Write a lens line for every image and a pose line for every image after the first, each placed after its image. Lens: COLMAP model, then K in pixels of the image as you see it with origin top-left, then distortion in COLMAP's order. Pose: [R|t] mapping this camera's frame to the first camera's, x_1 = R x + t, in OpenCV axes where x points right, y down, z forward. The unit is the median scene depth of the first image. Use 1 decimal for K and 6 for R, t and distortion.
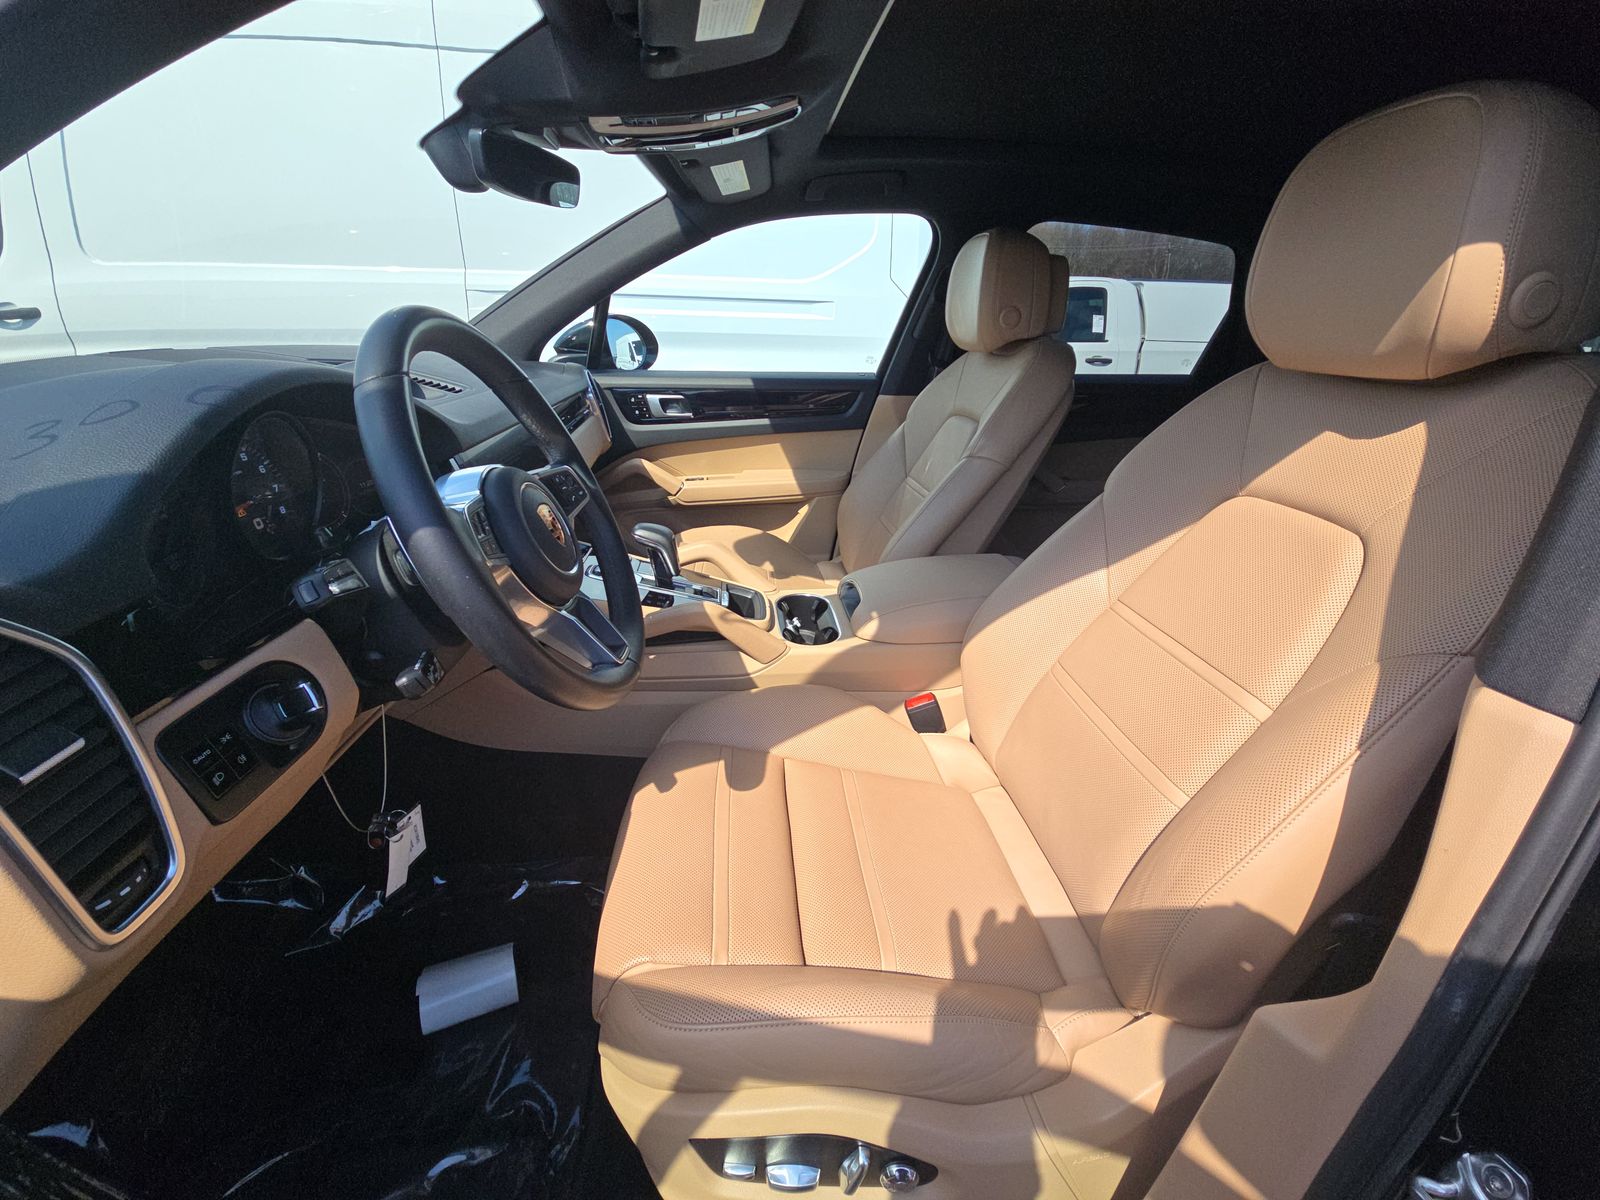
lens RADIAL K [[645.7, 0, 793.5], [0, 645.7, 591.7], [0, 0, 1]] dist [-0.005924, -0.002020]
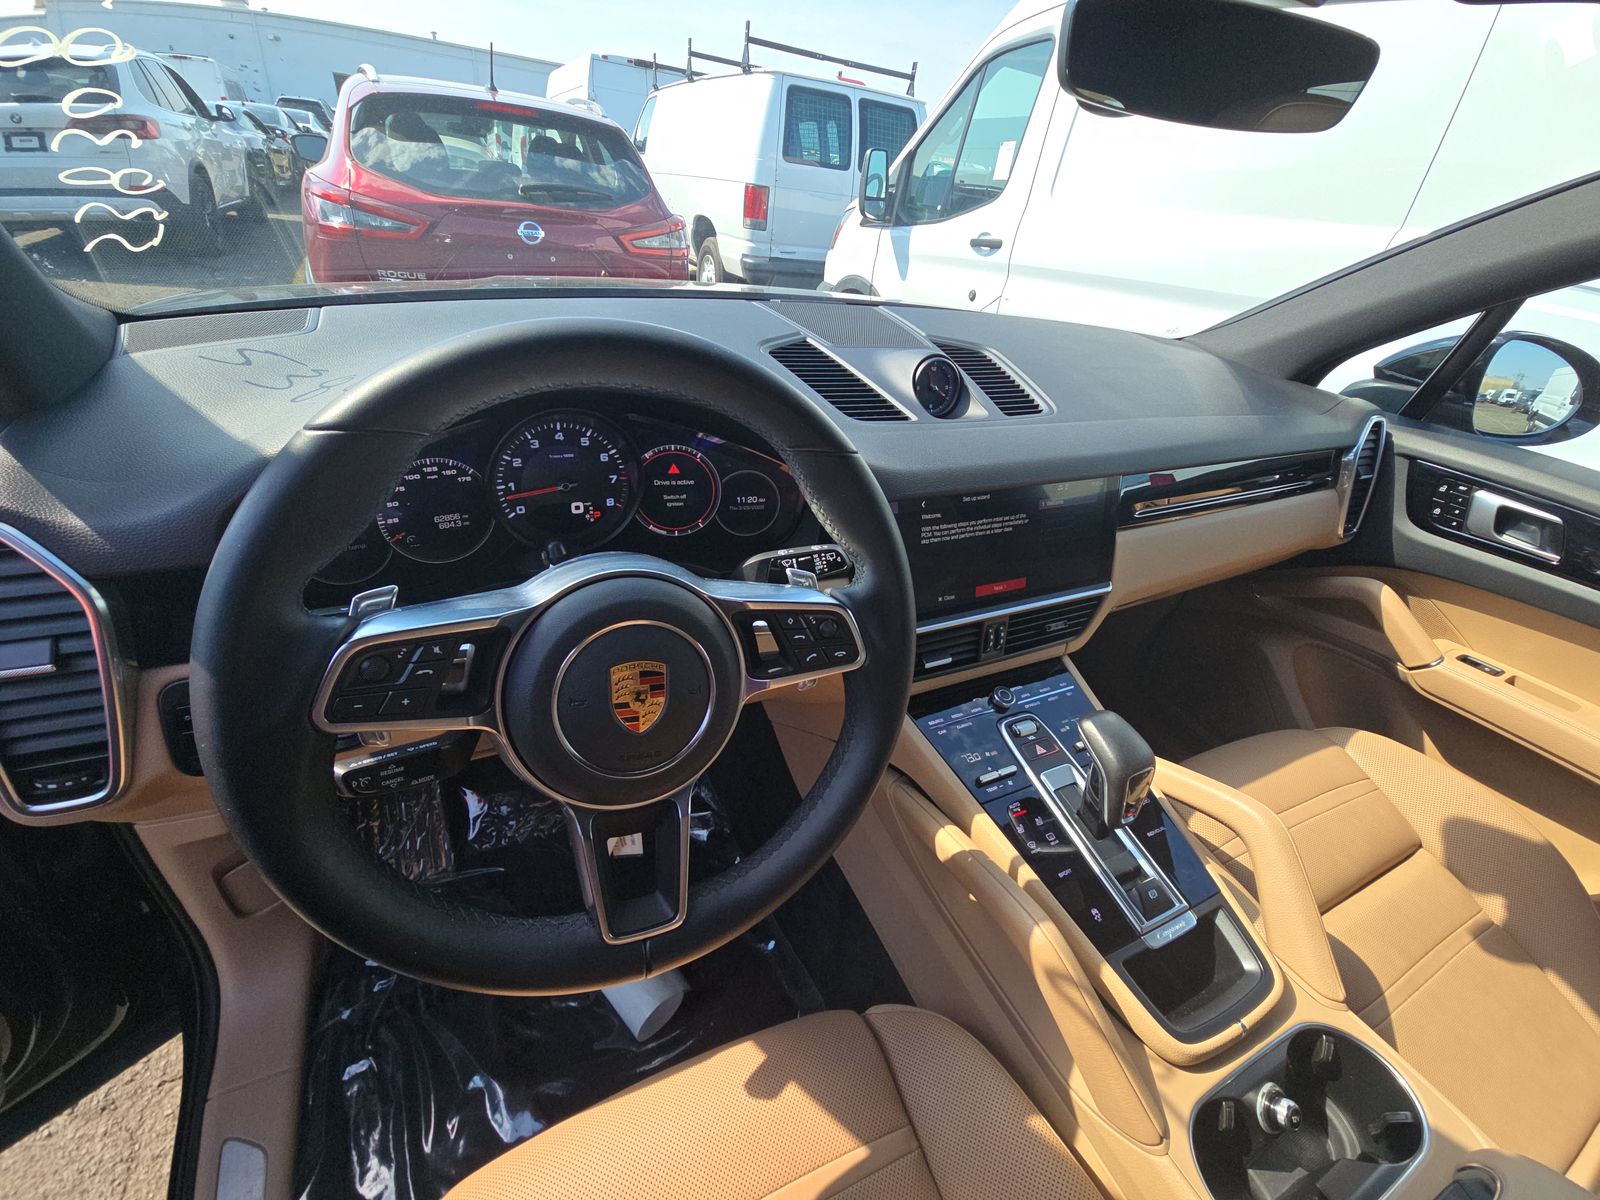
lens RADIAL K [[645.7, 0, 802.6], [0, 645.7, 588.7], [0, 0, 1]] dist [-0.005924, -0.002020]
pose [[0.350497, 0.491692, -0.797114, 0.042251], [-0.439085, 0.838041, 0.323869, -0.169173], [0.827258, 0.236486, 0.509626, 0.295702]]
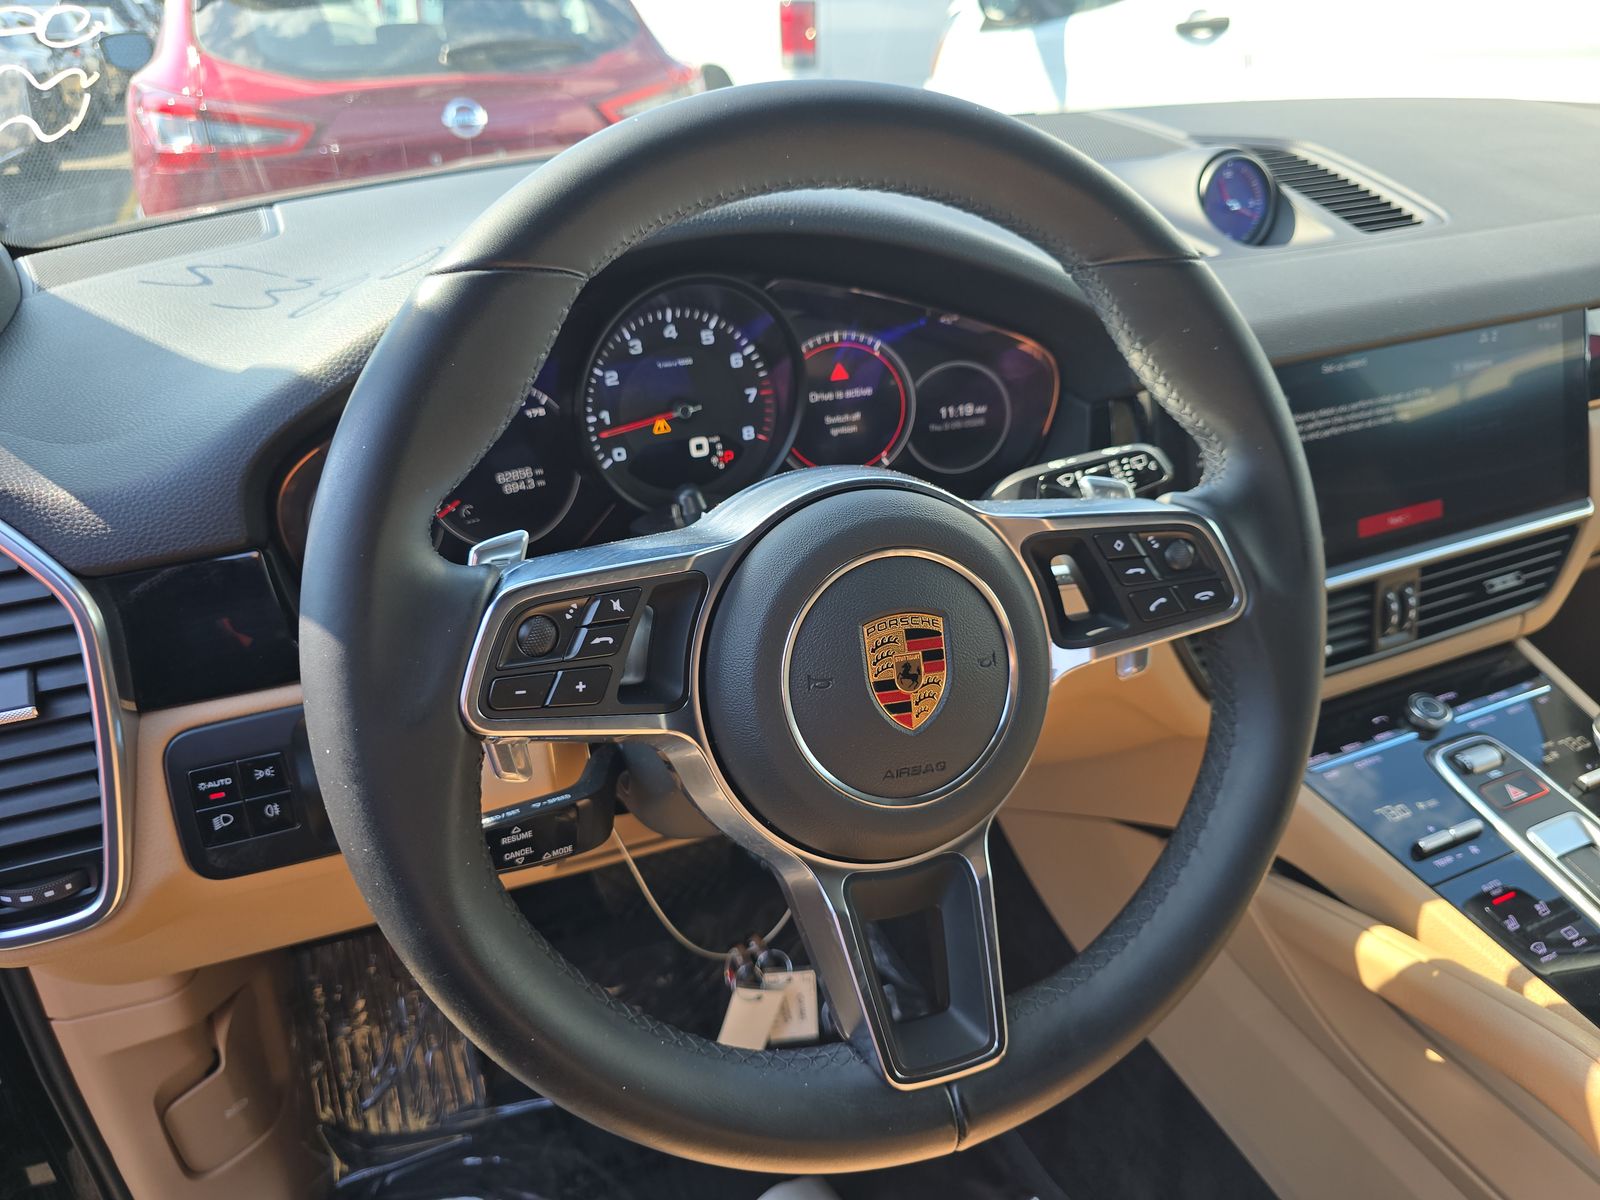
lens RADIAL K [[1103.3, 0, 788.9], [0, 1103.3, 602.7], [0, 0, 1]] dist [0.005679, -0.017532]
pose [[0.299882, 0.406285, -0.863136, 0.053796], [-0.316879, 0.895827, 0.311579, -0.117969], [0.899810, 0.180073, 0.397385, 0.250322]]
